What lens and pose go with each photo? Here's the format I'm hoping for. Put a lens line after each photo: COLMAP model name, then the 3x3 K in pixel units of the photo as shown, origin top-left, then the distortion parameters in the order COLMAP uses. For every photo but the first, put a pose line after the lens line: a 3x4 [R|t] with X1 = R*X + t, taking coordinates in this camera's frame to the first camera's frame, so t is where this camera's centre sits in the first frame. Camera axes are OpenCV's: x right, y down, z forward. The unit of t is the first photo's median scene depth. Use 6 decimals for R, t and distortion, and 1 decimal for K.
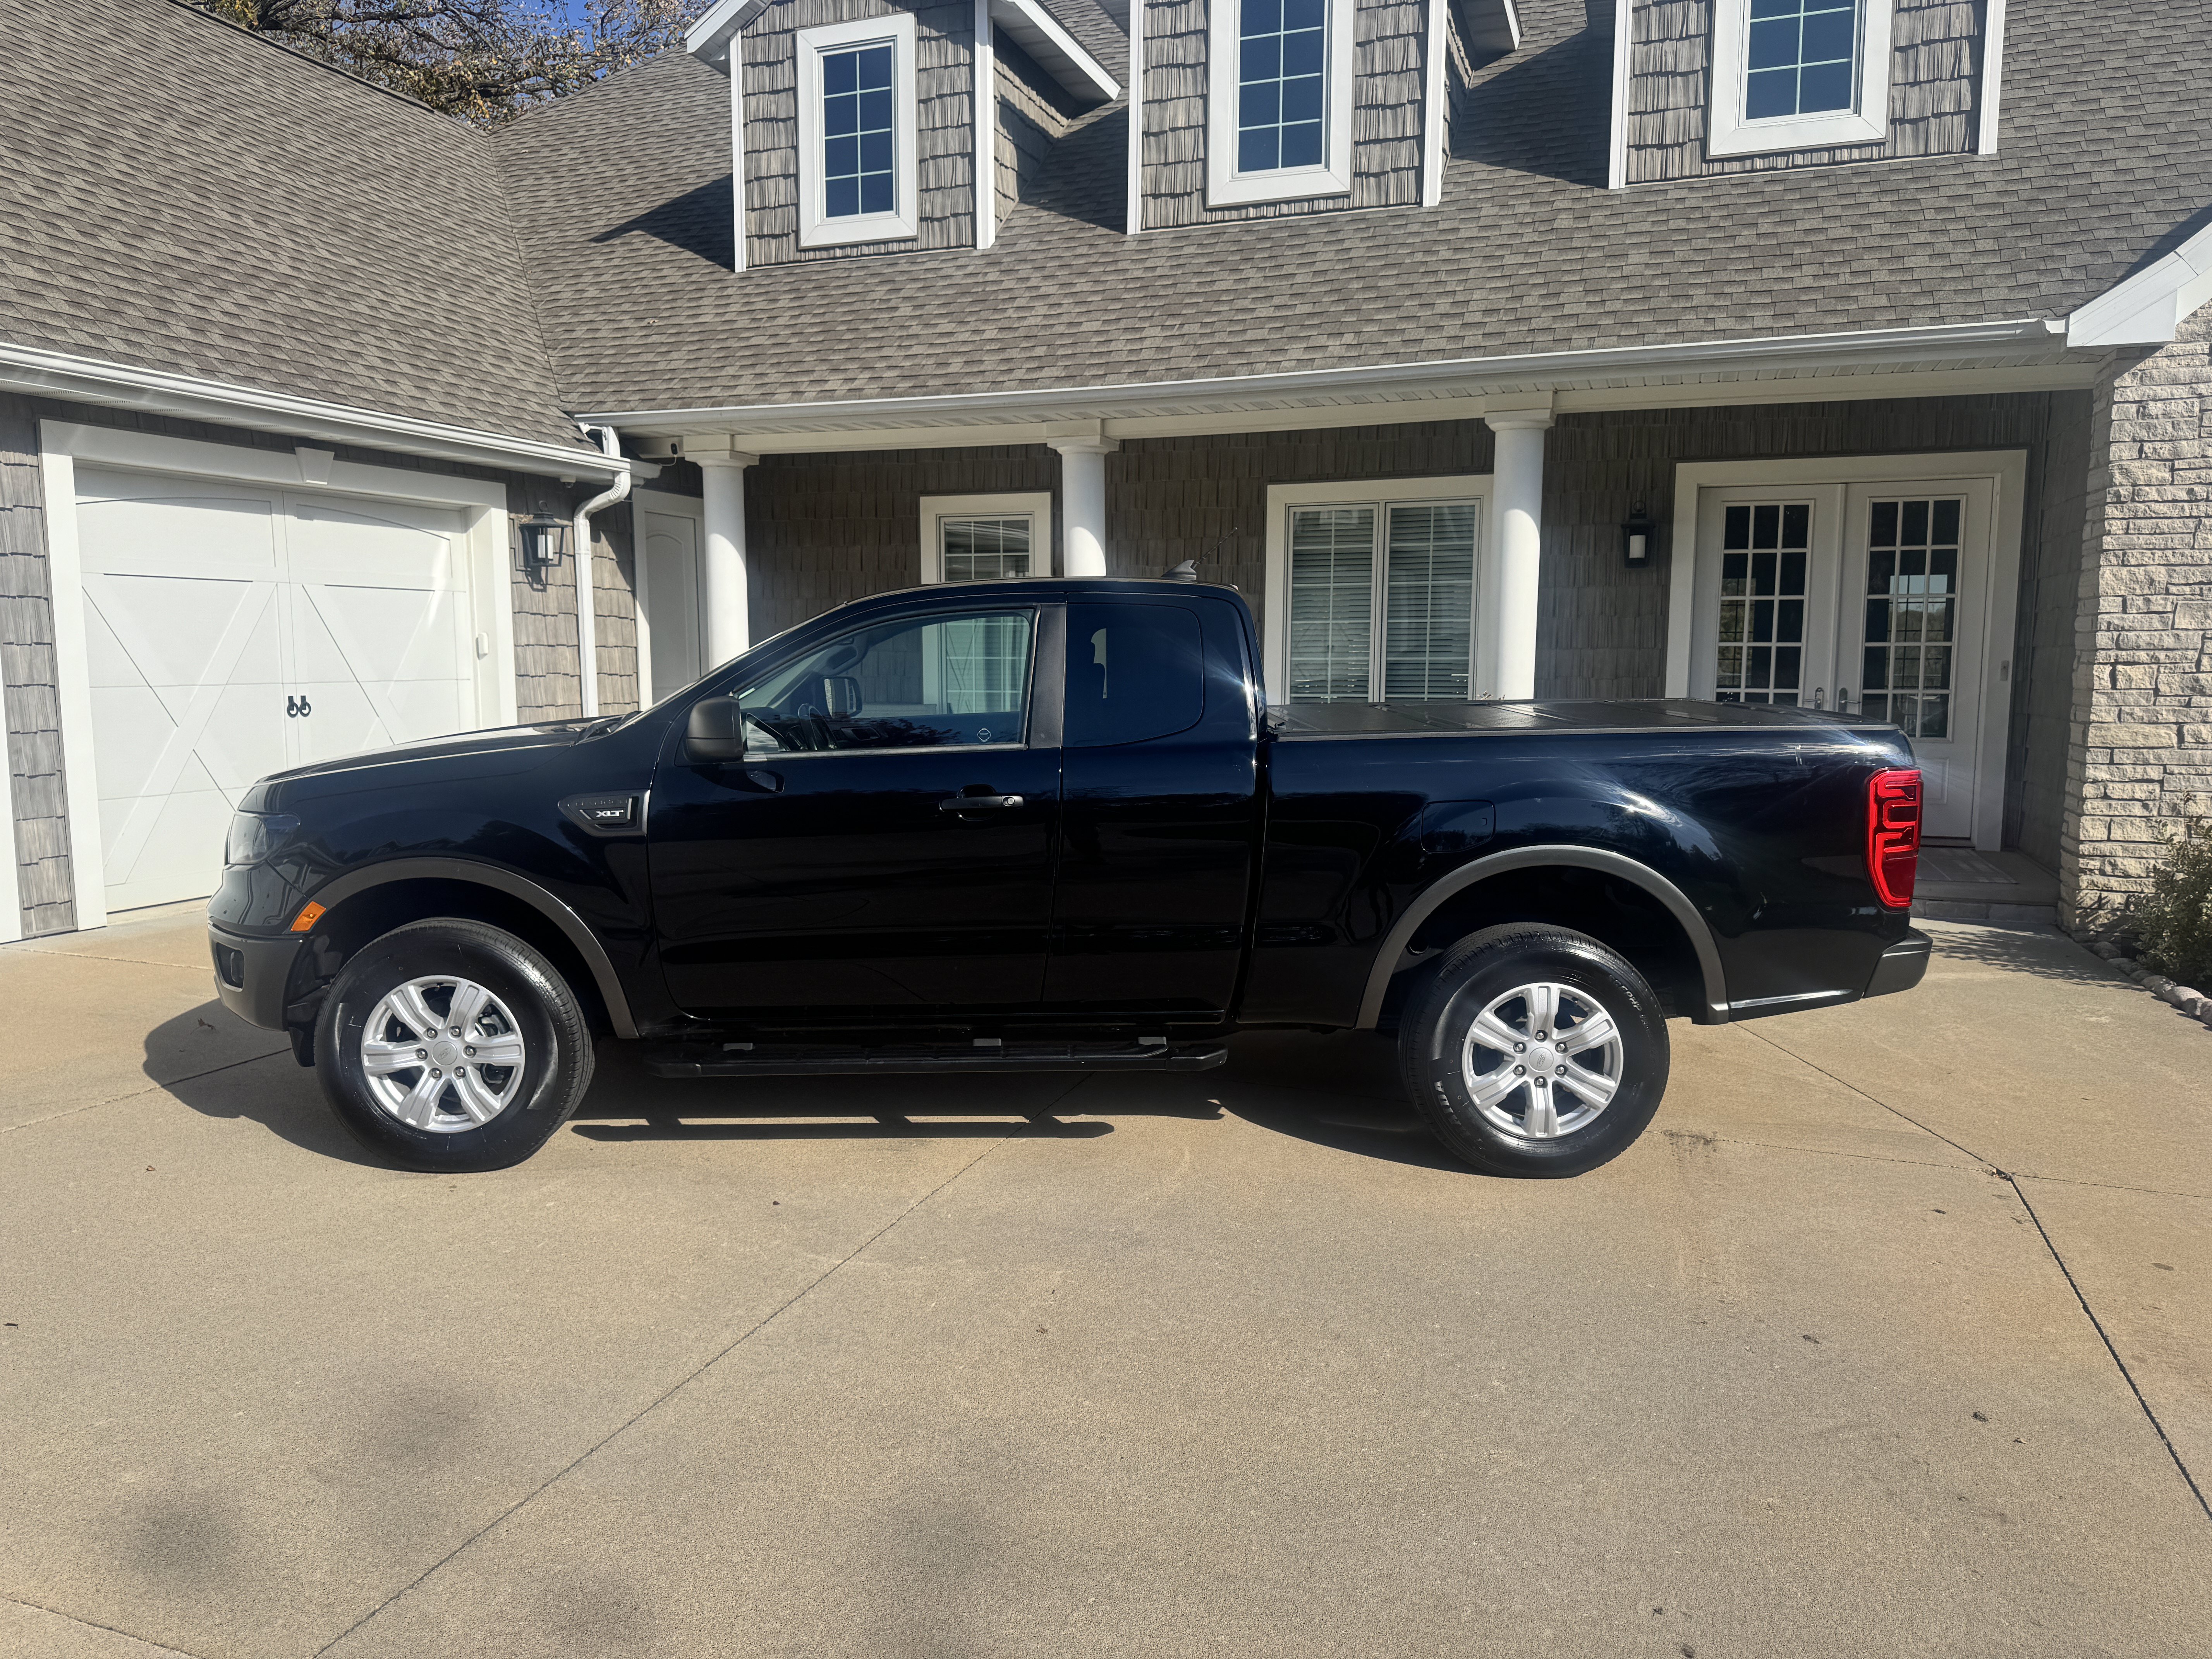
lens RADIAL K [[1546.5, 0, 1109.6], [0, 1546.5, 843.5], [0, 0, 1]] dist [0.031823, -0.042798]
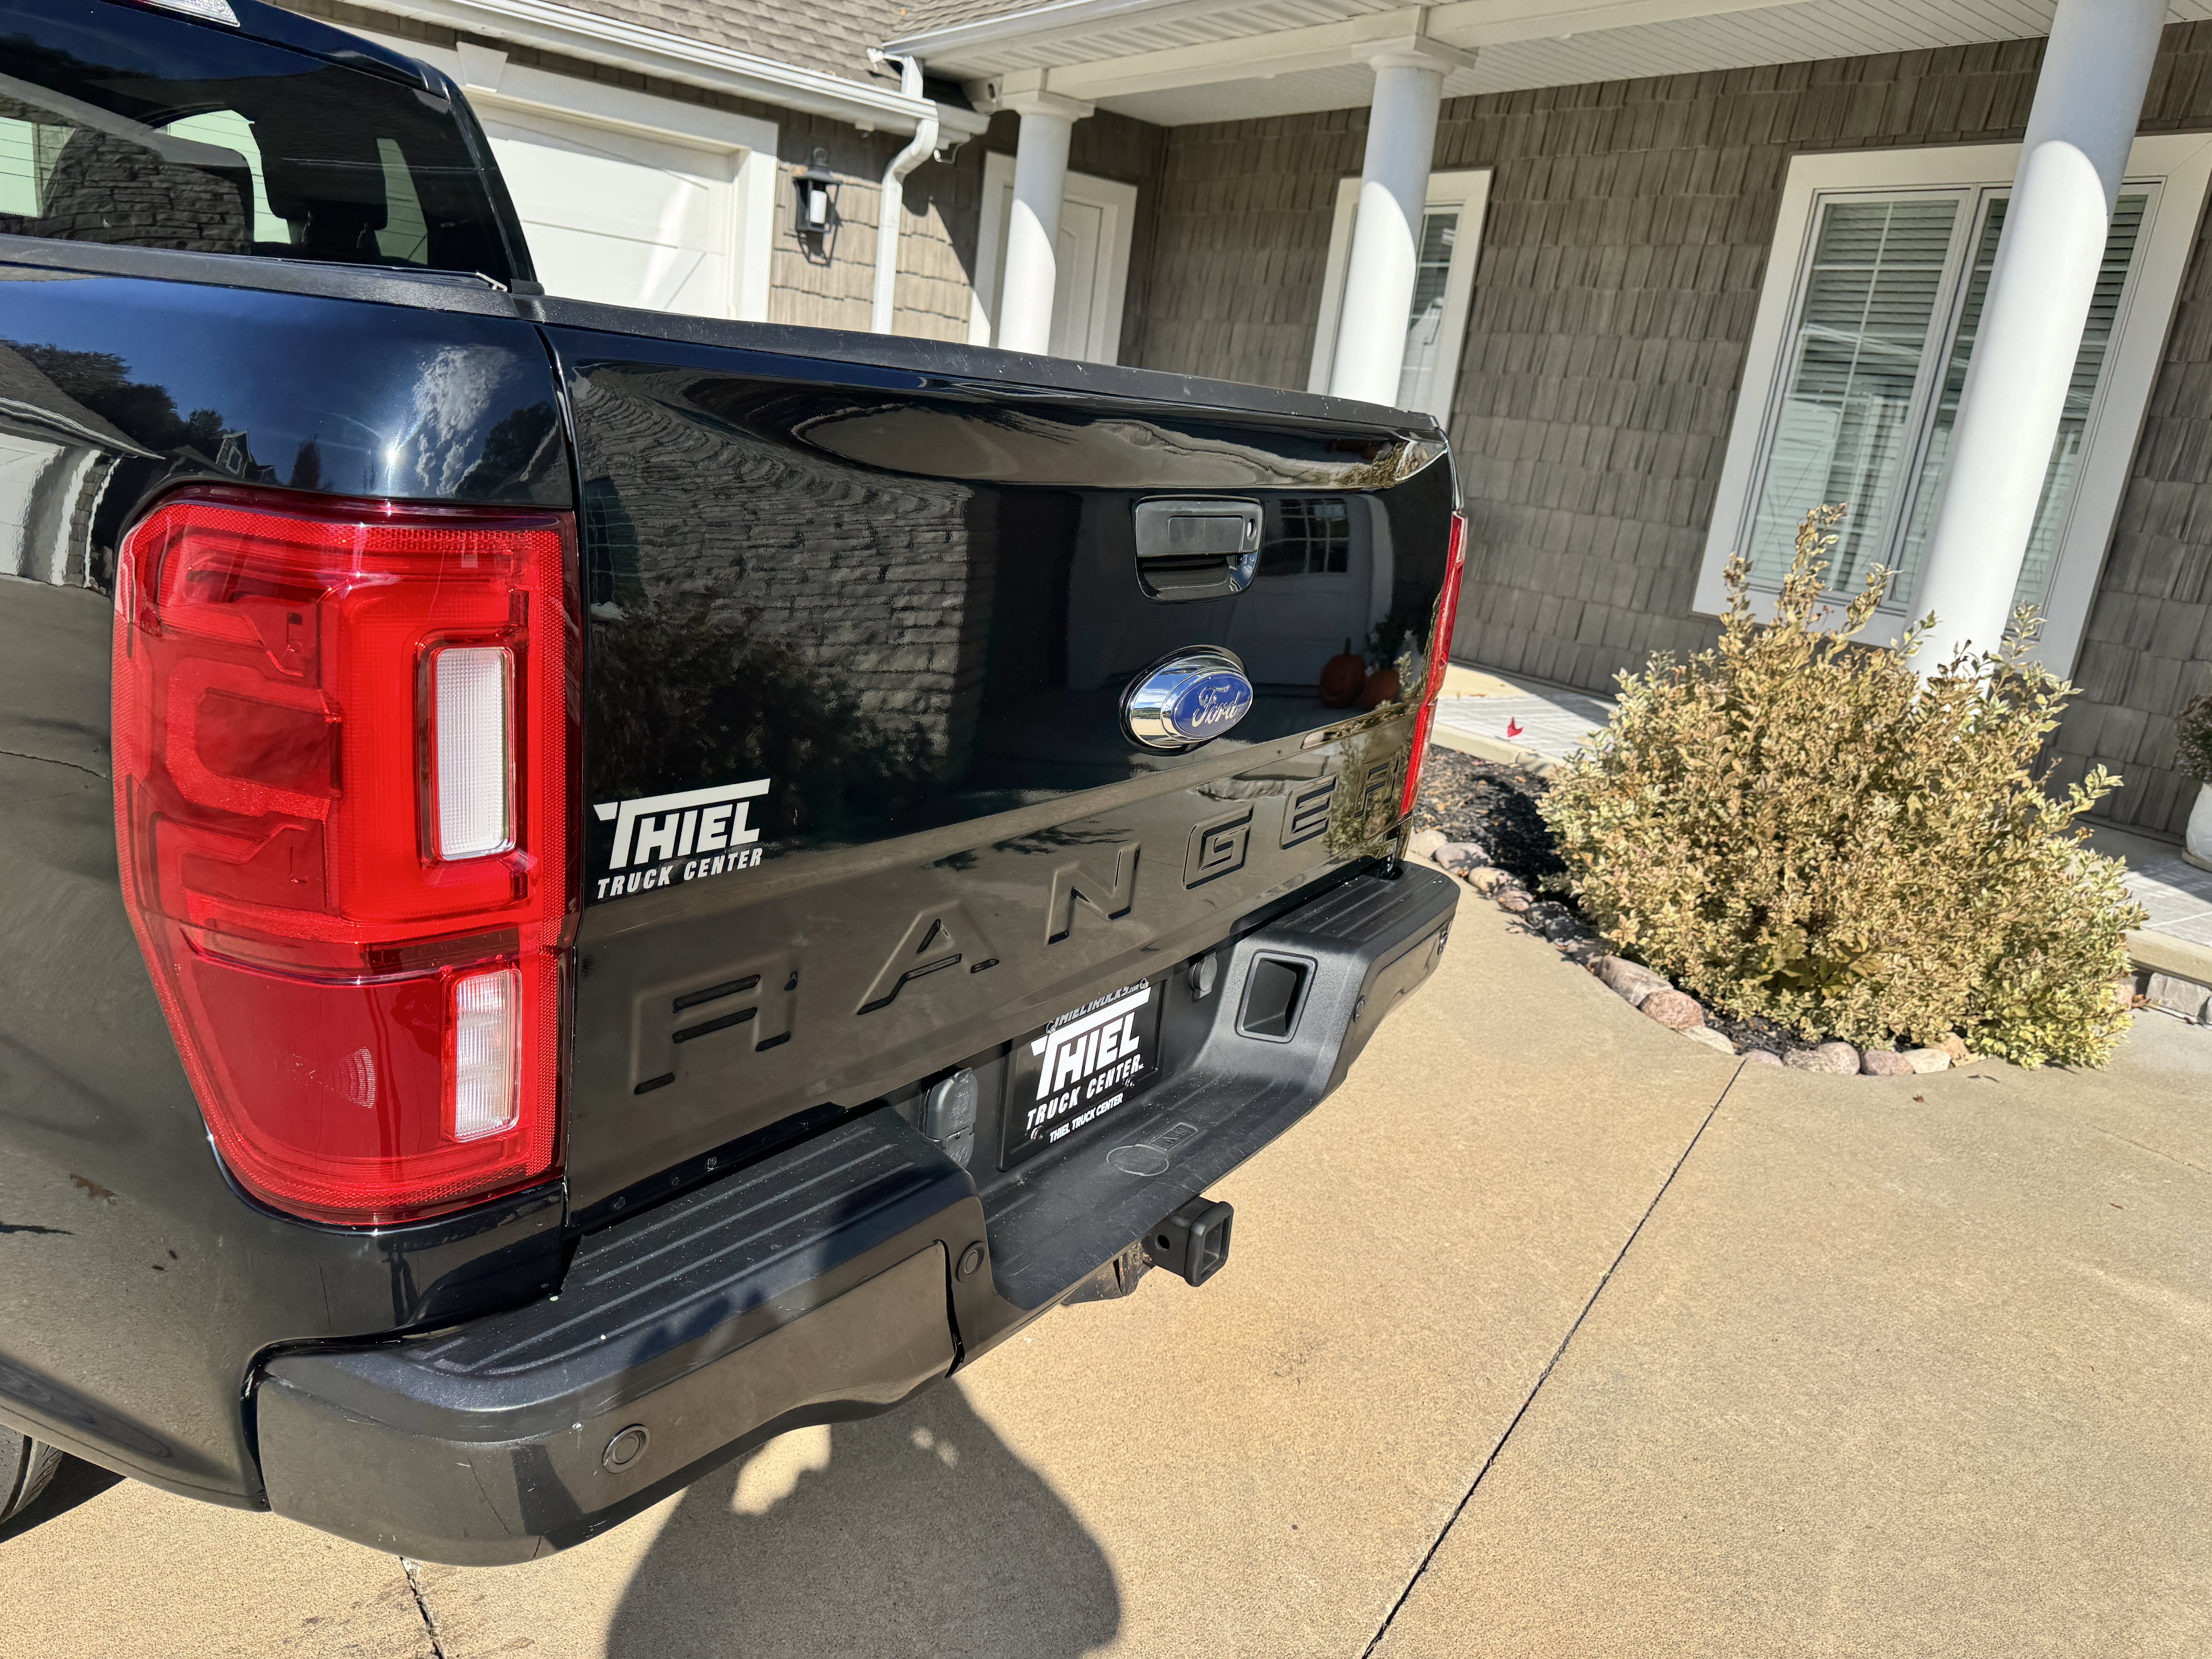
lens RADIAL K [[1558.8, 0, 1103.0], [0, 1558.8, 839.8], [0, 0, 1]] dist [0.018758, -0.022334]
pose [[0.822719, 0.241935, -0.514394, 0.287375], [-0.187361, 0.969754, 0.156441, -0.023485], [0.536684, -0.032330, 0.843164, 0.382834]]
